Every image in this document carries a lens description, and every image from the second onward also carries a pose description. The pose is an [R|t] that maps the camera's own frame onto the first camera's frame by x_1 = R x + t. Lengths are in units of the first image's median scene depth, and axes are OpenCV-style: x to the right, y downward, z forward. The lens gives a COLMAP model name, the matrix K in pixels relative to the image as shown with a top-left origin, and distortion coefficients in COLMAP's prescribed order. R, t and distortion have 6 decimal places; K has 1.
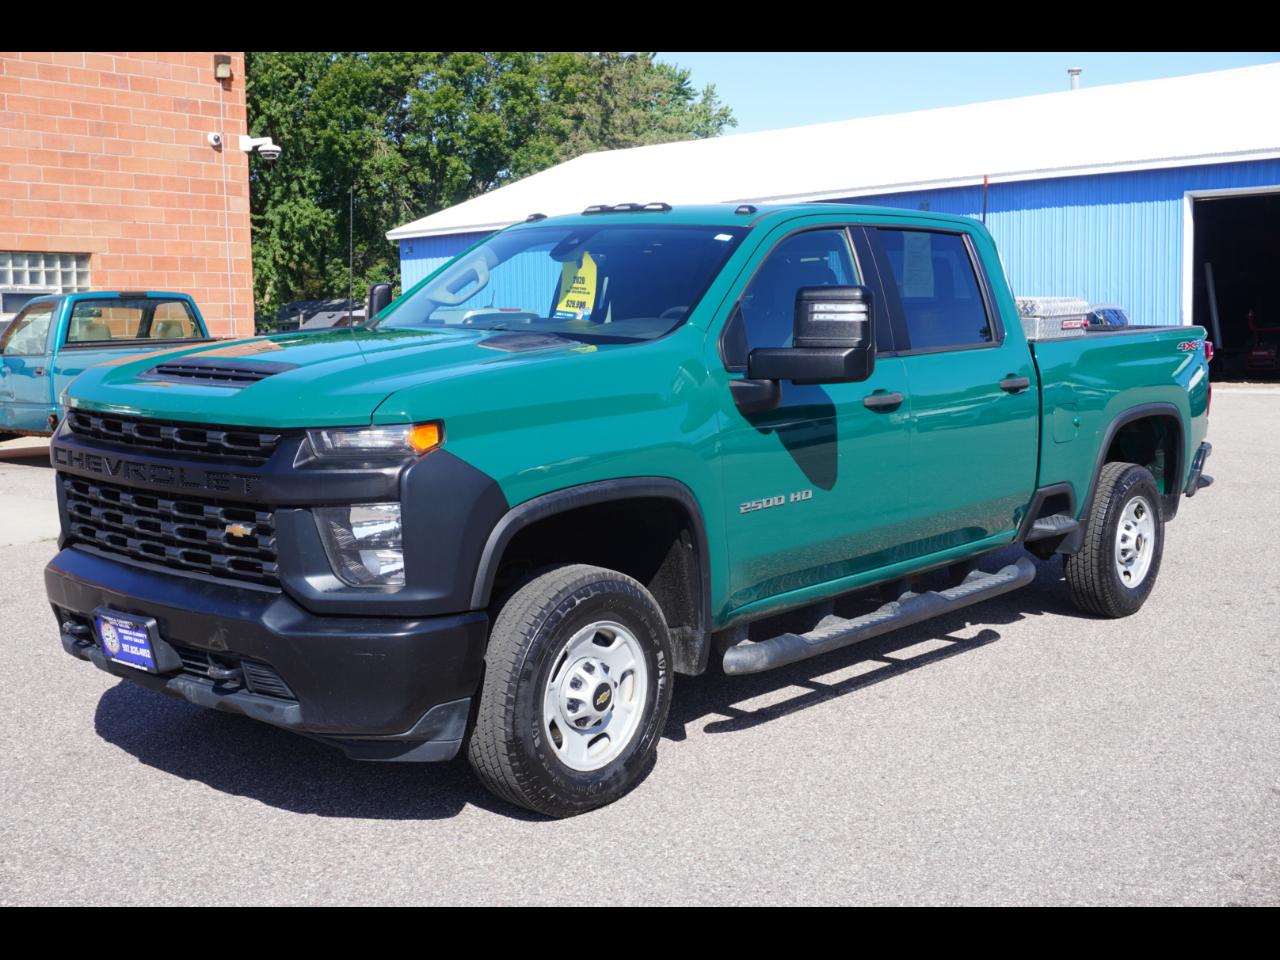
lens RADIAL K [[1501.9, 0, 640.0], [0, 1501.9, 480.0], [0, 0, 1]] dist [-0.004546, 0.040297]
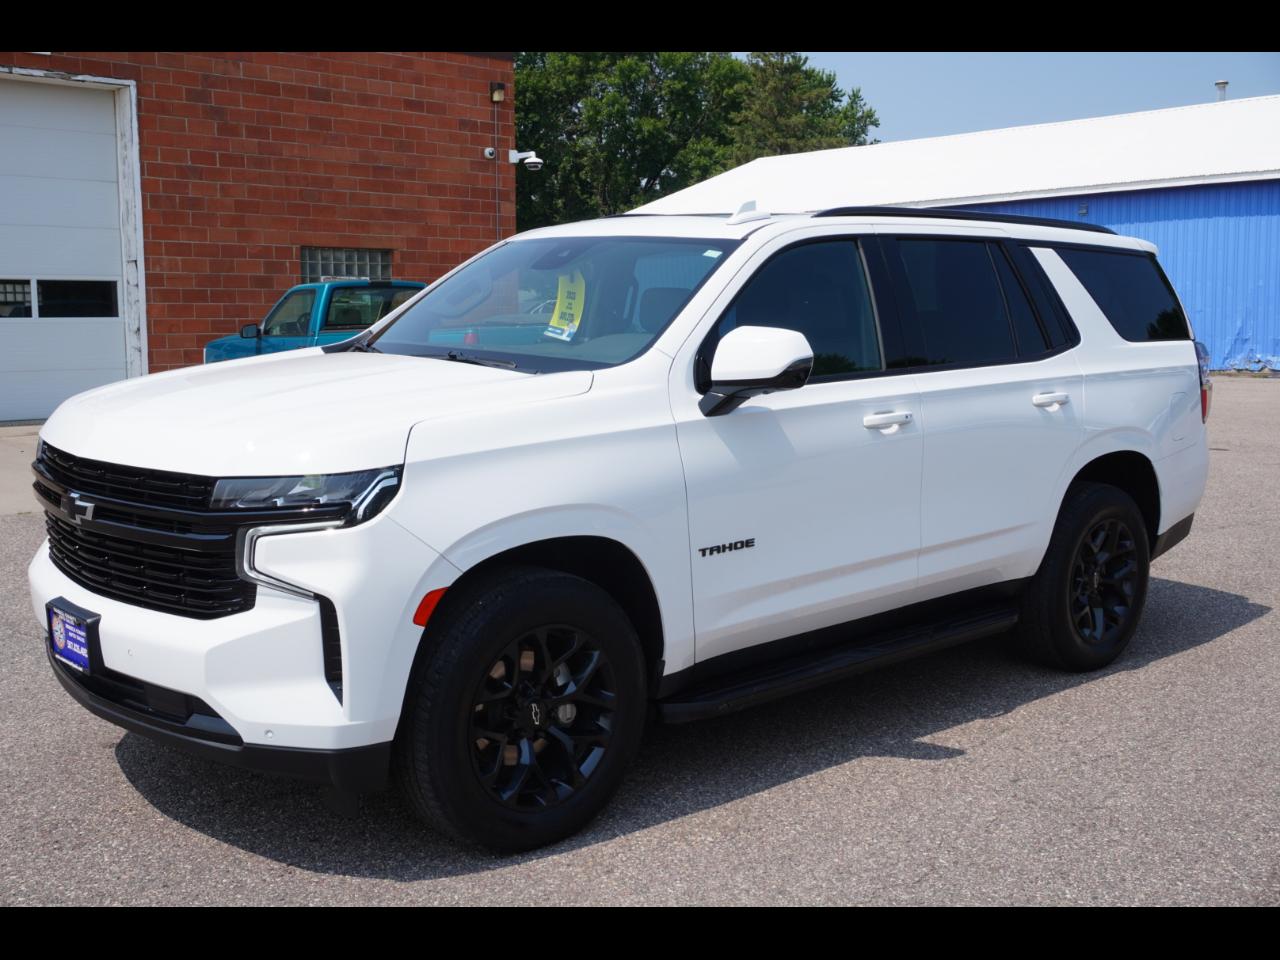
lens RADIAL K [[1430.2, 0, 640.0], [0, 1430.2, 480.0], [0, 0, 1]] dist [0.002448, 0.035301]
pose [[0.996240, 0.018949, -0.084542, -0.064211], [-0.017818, 0.999742, 0.014107, 0.013616], [0.084787, -0.012548, 0.996320, -0.122632]]
